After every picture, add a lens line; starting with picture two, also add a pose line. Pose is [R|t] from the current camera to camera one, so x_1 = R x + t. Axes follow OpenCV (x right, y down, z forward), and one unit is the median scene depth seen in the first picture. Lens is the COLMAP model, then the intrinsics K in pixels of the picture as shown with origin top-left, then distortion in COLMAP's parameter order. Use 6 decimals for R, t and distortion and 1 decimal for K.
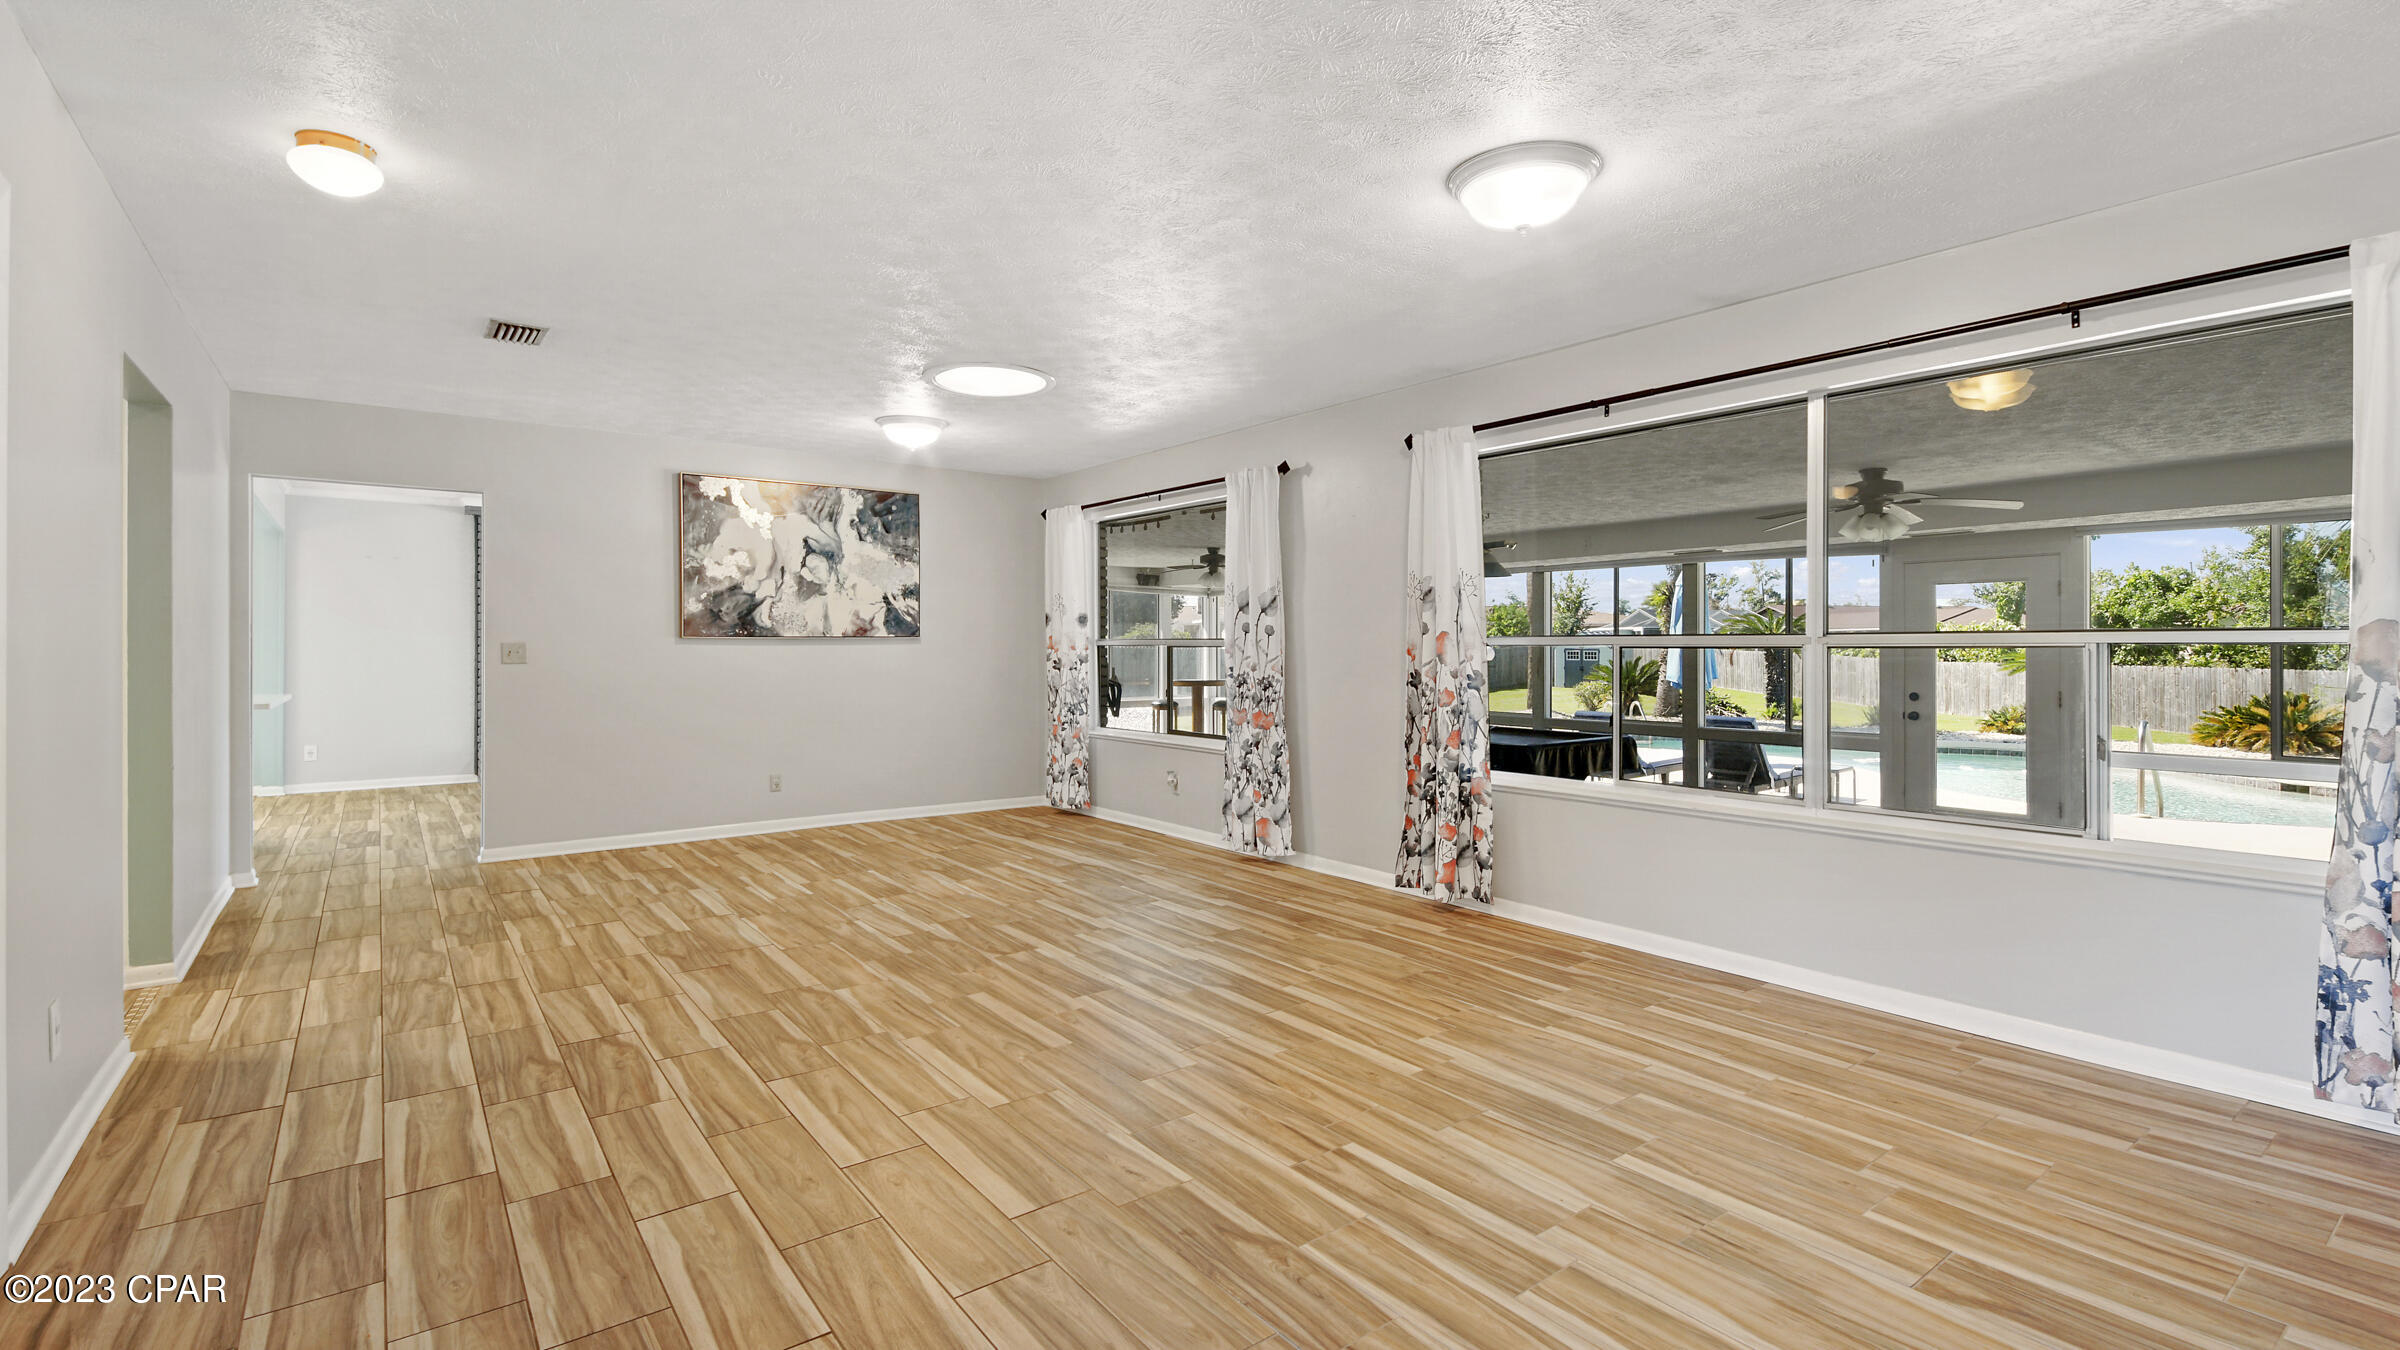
lens RADIAL K [[1083.2, 0, 1234.4], [0, 1083.2, 667.1], [0, 0, 1]] dist [0.019717, 0.000021]
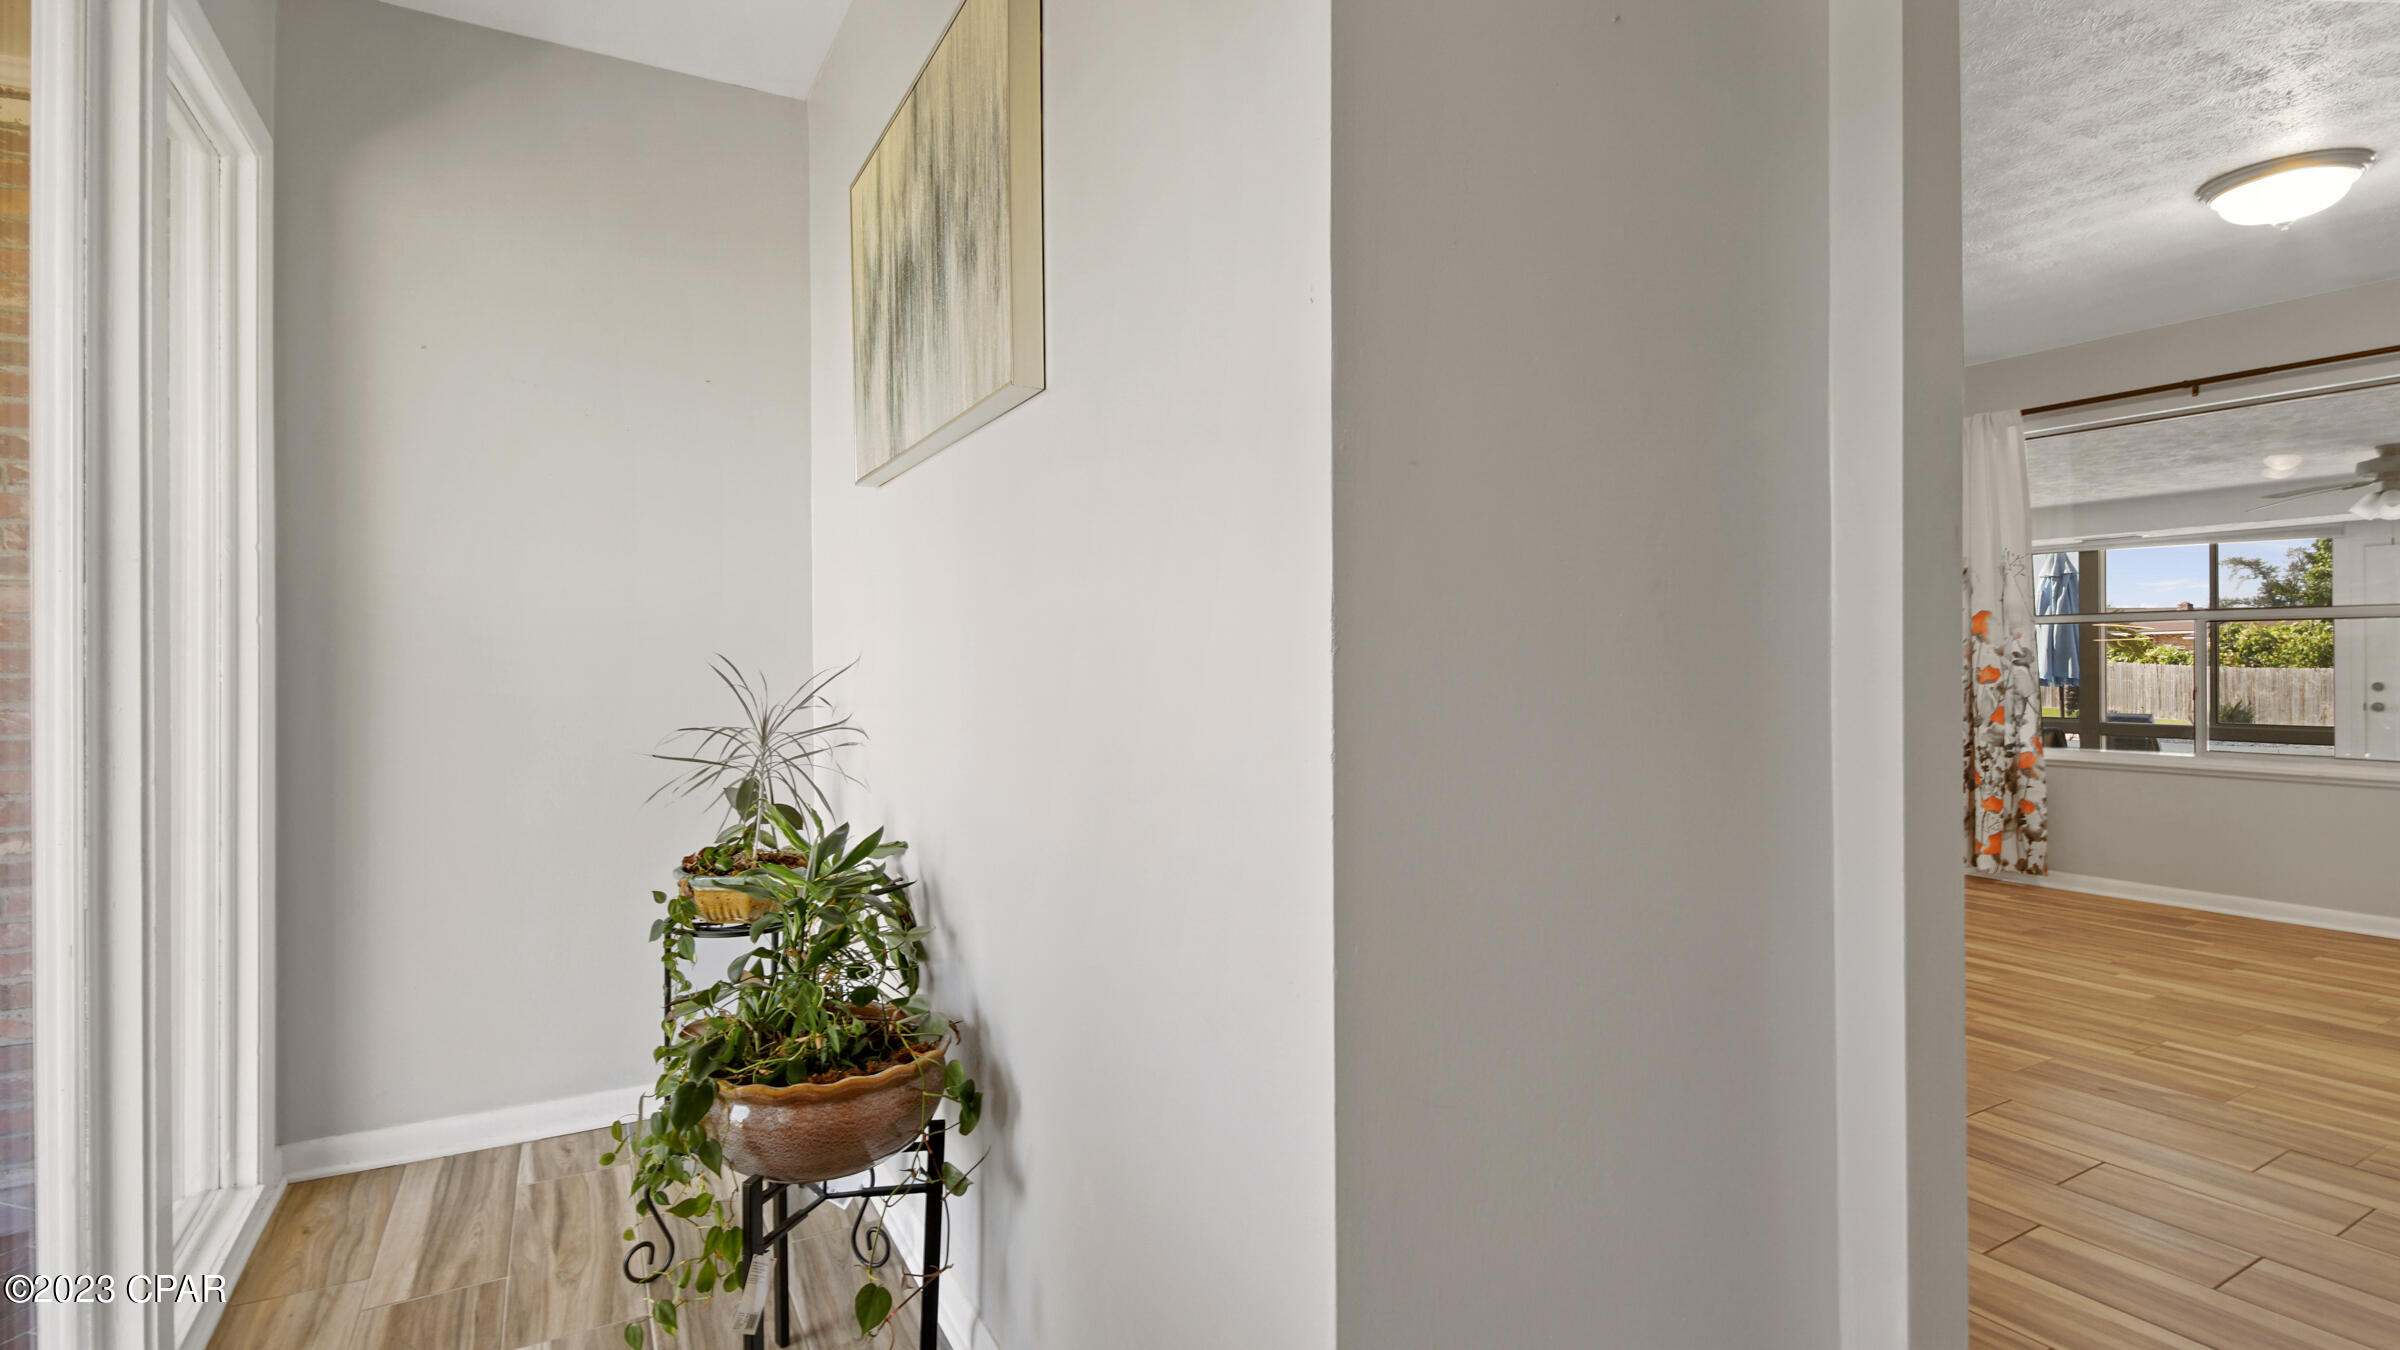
lens RADIAL K [[1123.5, 0, 1224.5], [0, 1123.5, 678.0], [0, 0, 1]] dist [0.043576, -0.031473]
pose [[0.991721, -0.001114, -0.128407, -0.487062], [0.000916, 0.999998, -0.001600, 0.040785], [0.128408, 0.001469, 0.991720, -0.208941]]
